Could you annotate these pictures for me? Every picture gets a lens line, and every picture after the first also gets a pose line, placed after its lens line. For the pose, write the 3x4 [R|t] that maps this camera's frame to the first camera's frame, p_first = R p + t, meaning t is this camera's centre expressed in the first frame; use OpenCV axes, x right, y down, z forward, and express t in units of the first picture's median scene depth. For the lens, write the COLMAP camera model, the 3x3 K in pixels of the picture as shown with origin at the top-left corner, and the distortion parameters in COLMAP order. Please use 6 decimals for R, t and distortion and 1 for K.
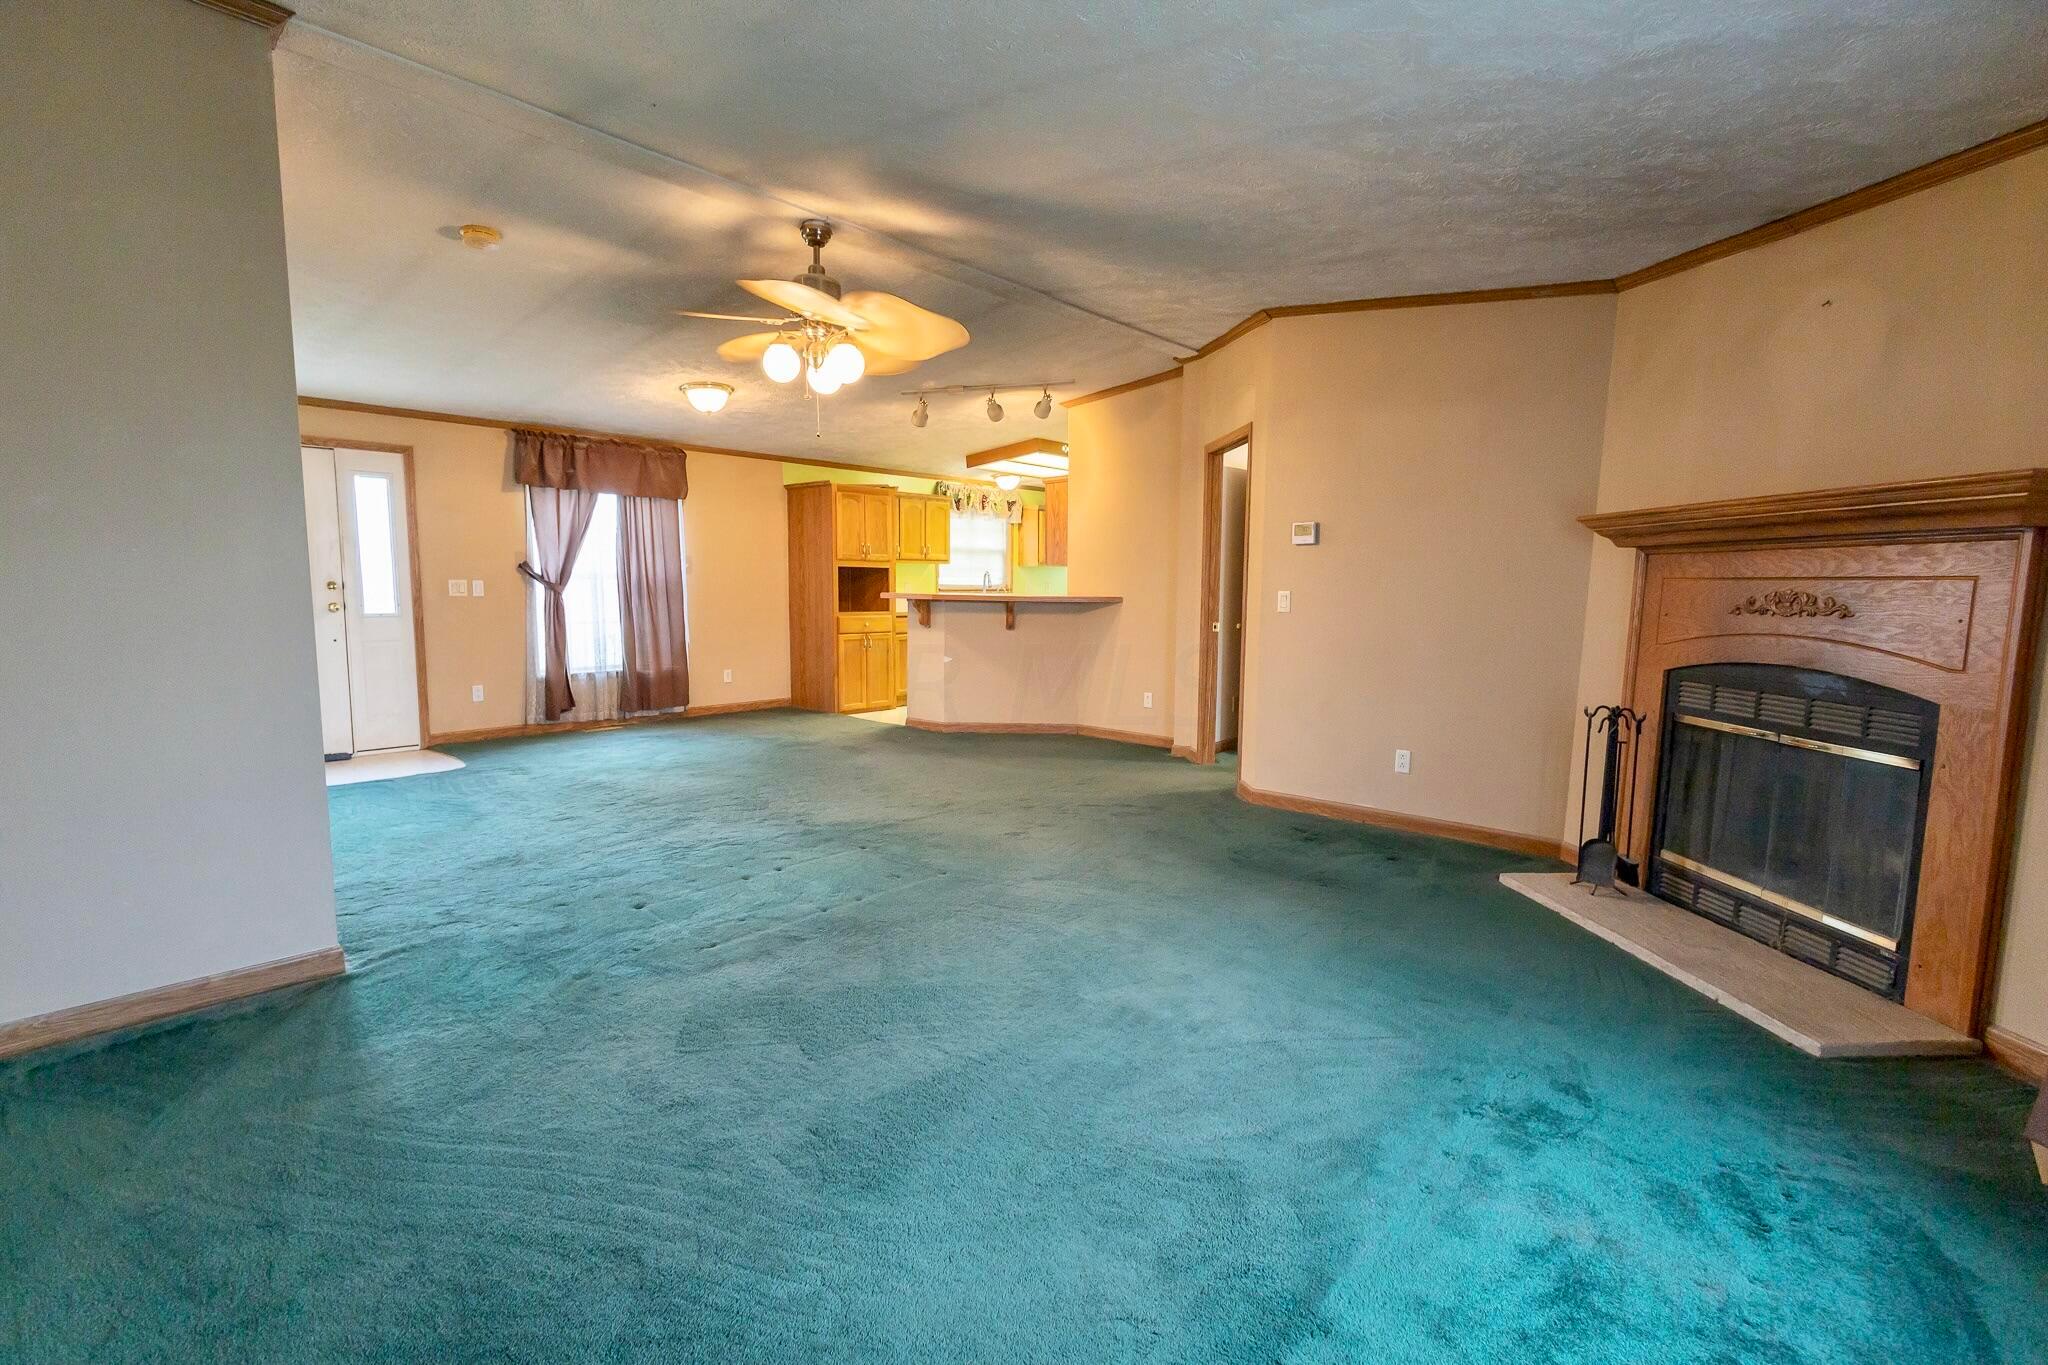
lens RADIAL K [[944.4, 0, 1021.3], [0, 944.4, 683.6], [0, 0, 1]] dist [0.012093, -0.004020]
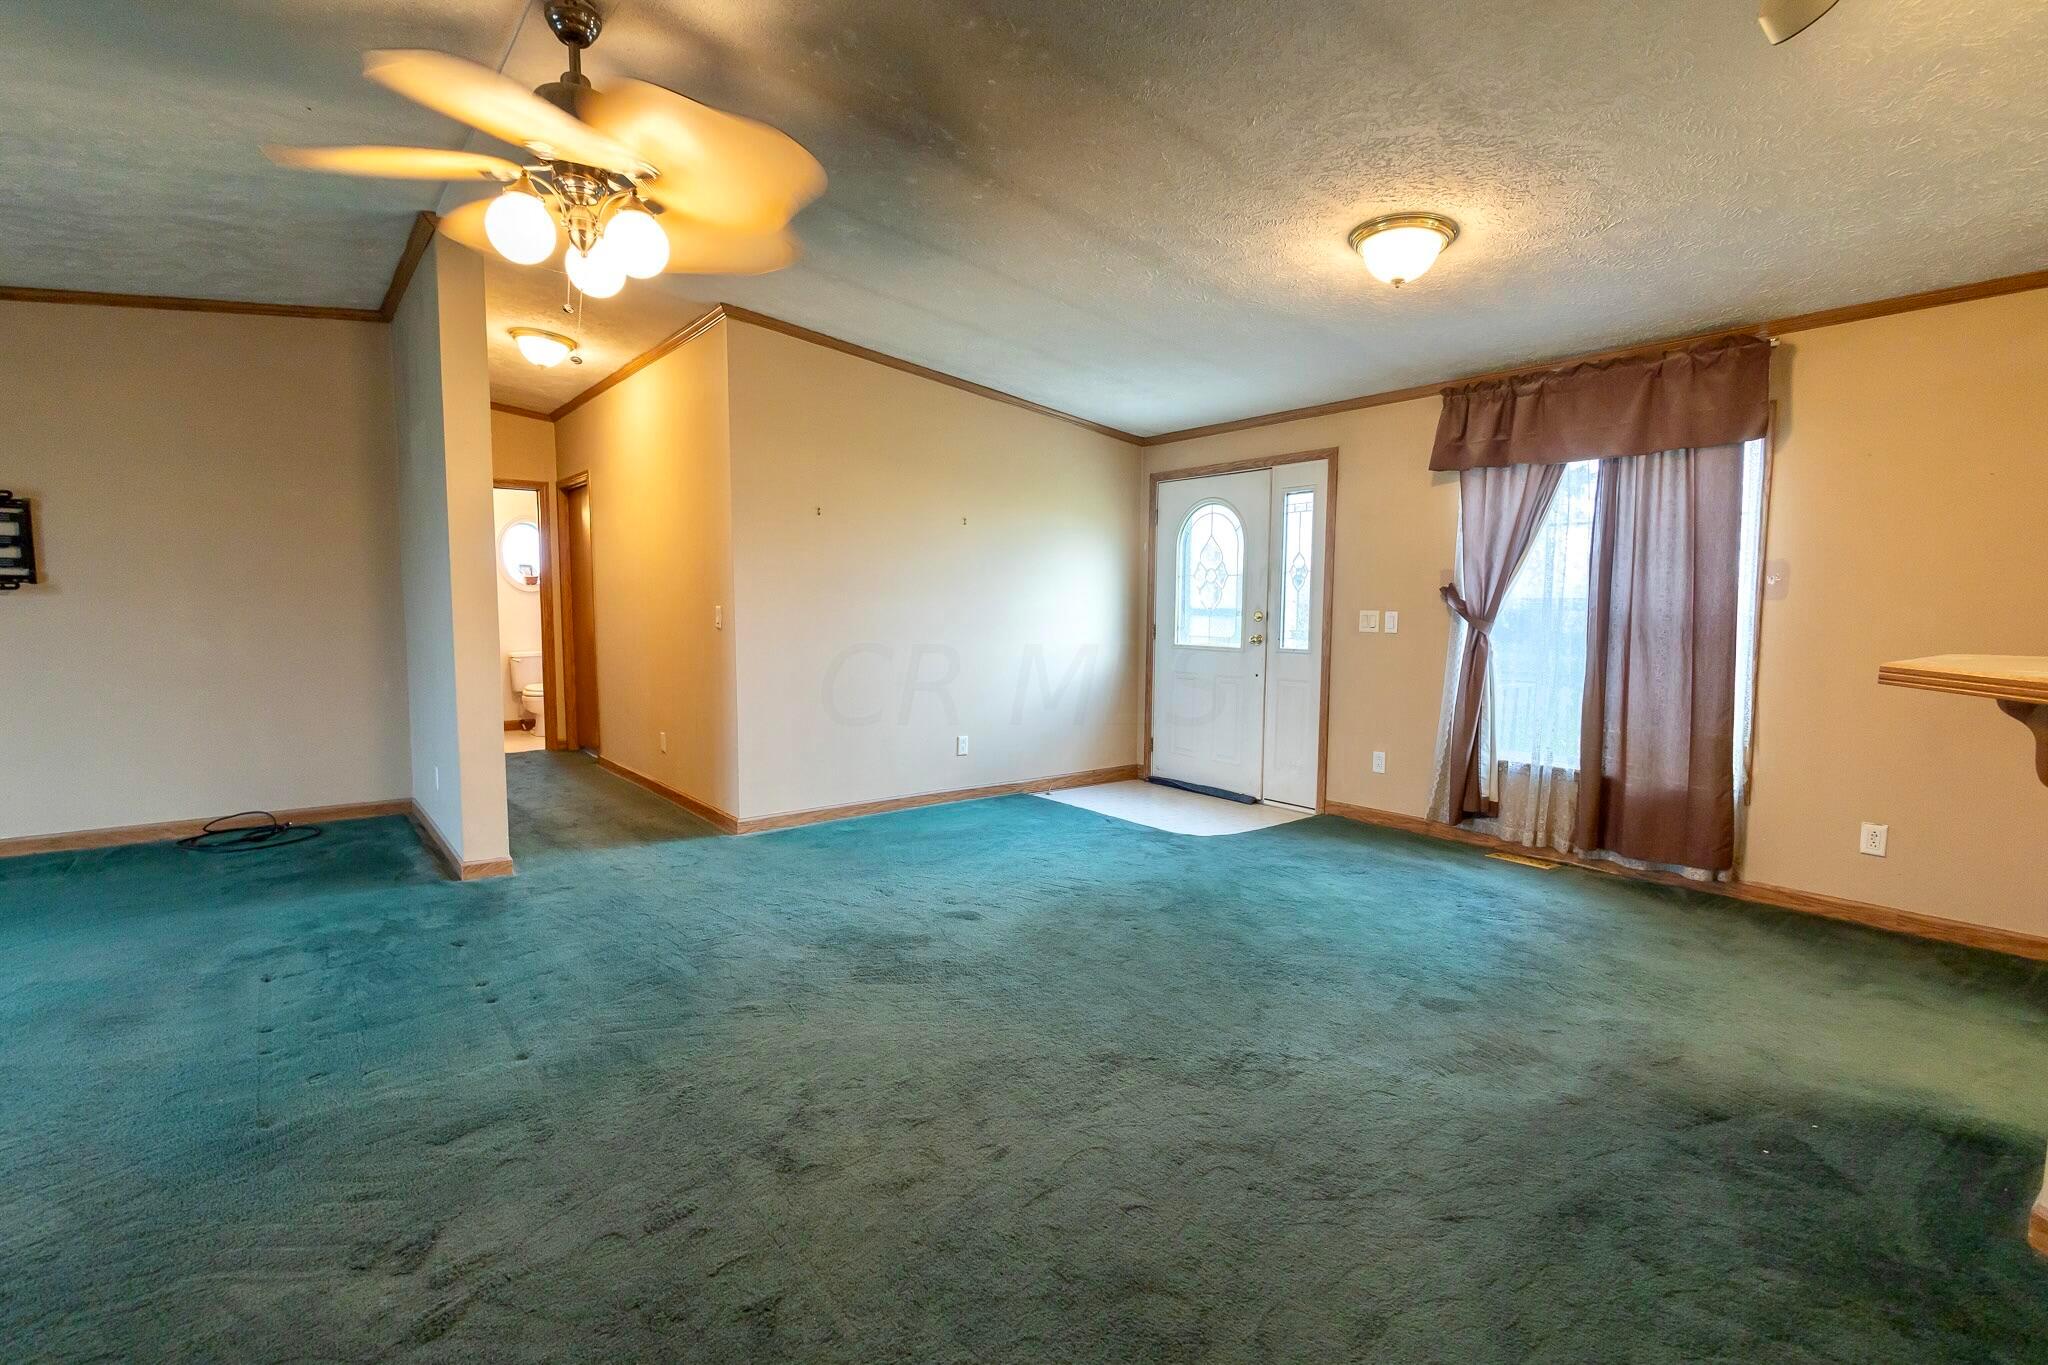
lens RADIAL K [[948.2, 0, 1012.4], [0, 948.2, 677.3], [0, 0, 1]] dist [0.015328, -0.000308]
pose [[-0.182418, 0.068264, -0.980848, 0.202044], [-0.114381, 0.989340, 0.090128, -0.086669], [0.976545, 0.128631, -0.172666, 0.805771]]
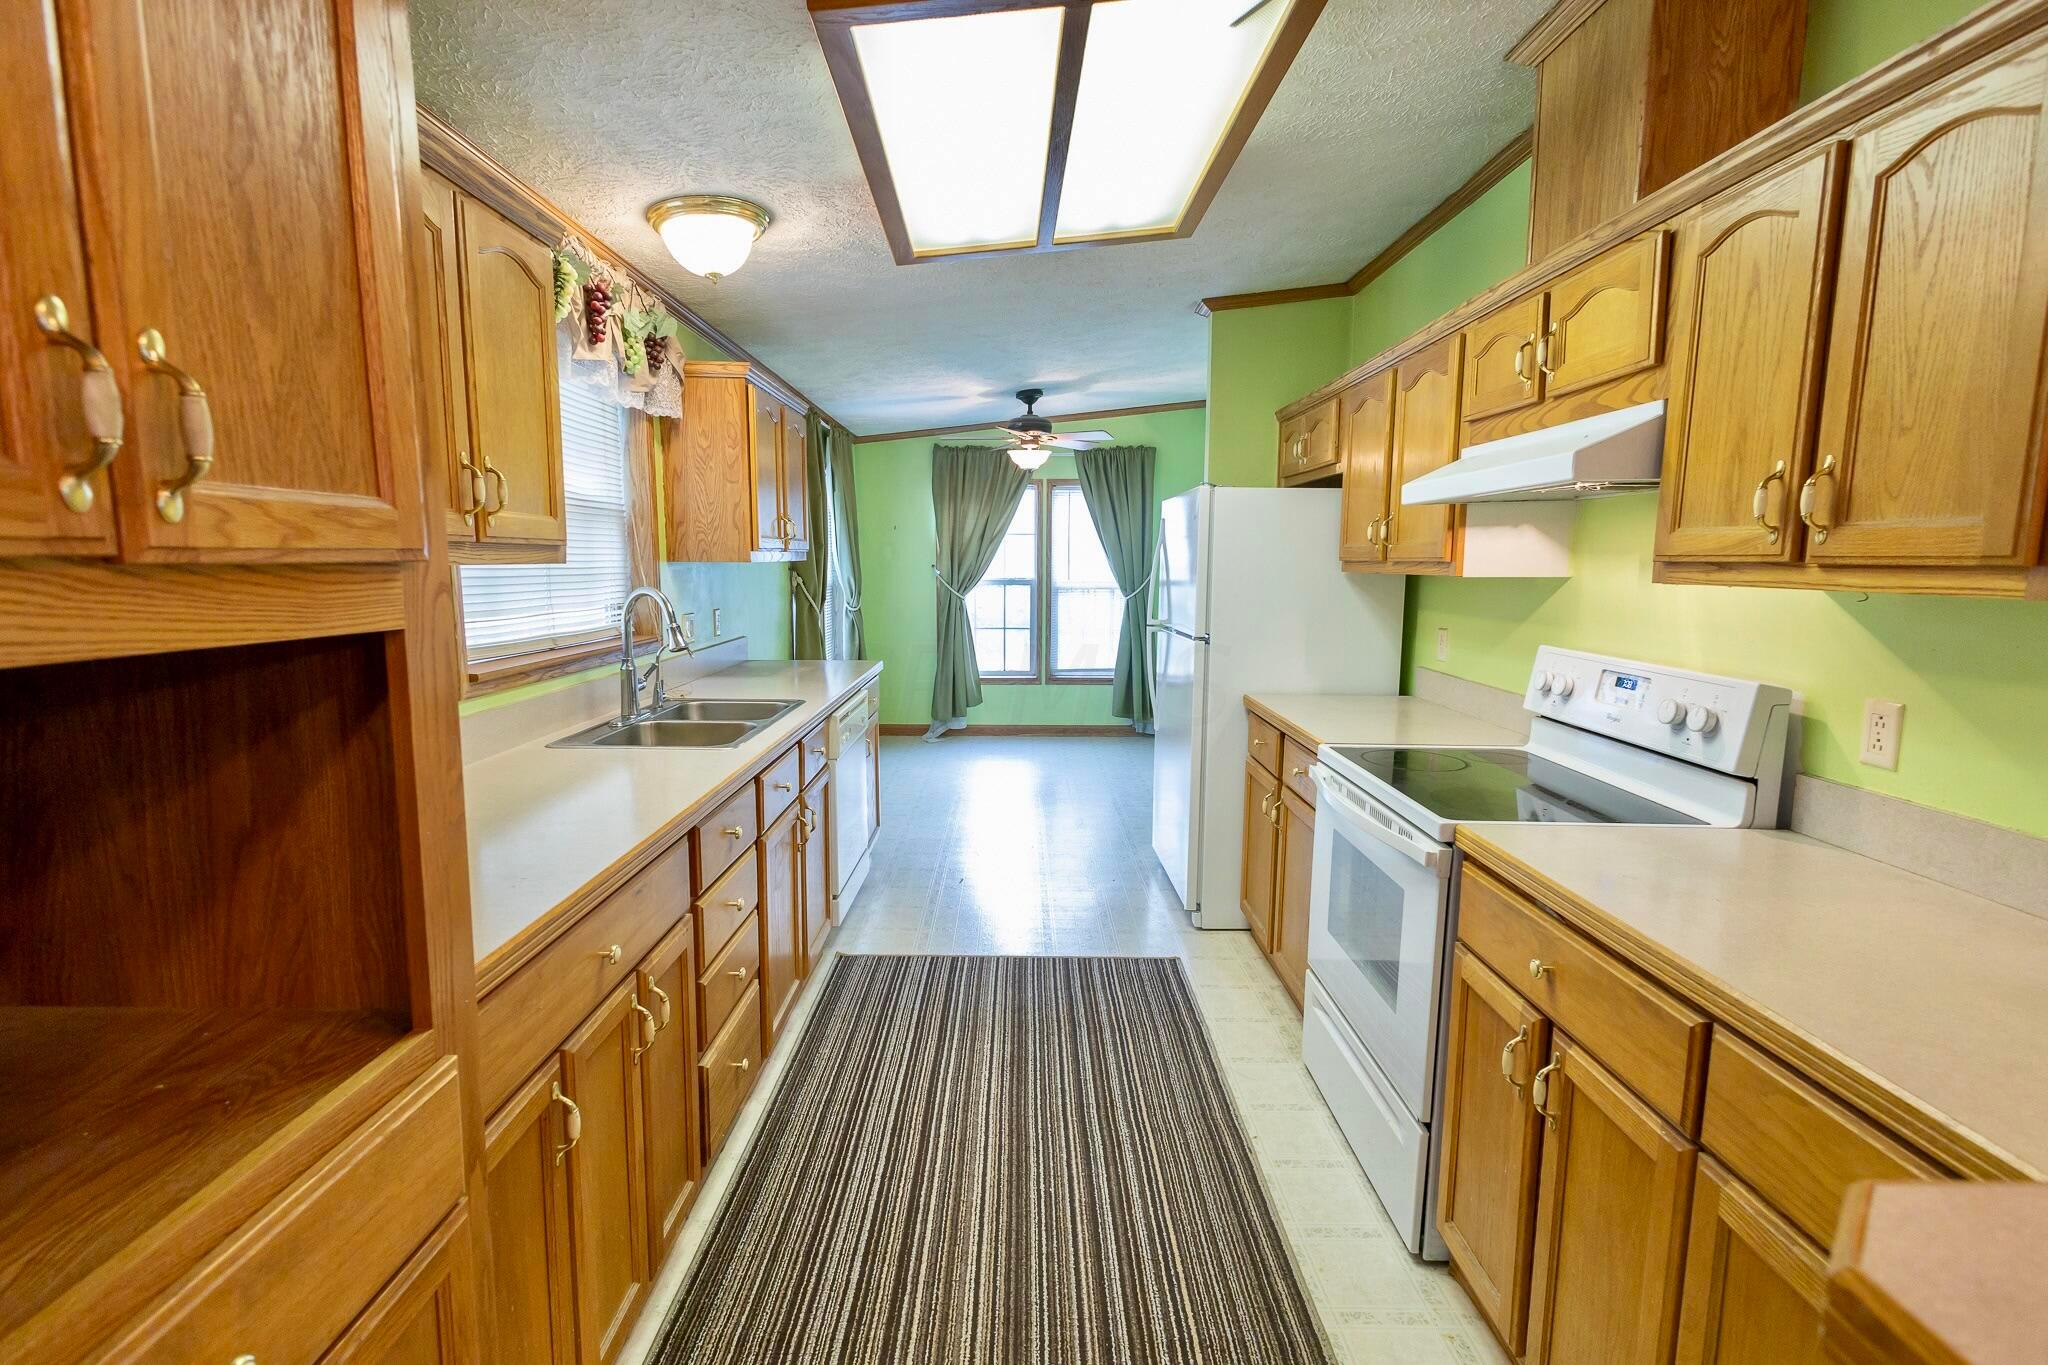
lens RADIAL K [[944.4, 0, 1021.3], [0, 944.4, 683.6], [0, 0, 1]] dist [0.012093, -0.004020]
pose [[0.743047, -0.089511, 0.663226, -0.194486], [0.073829, 0.995930, 0.051699, -0.143440], [-0.665154, 0.010551, 0.746632, 1.076750]]
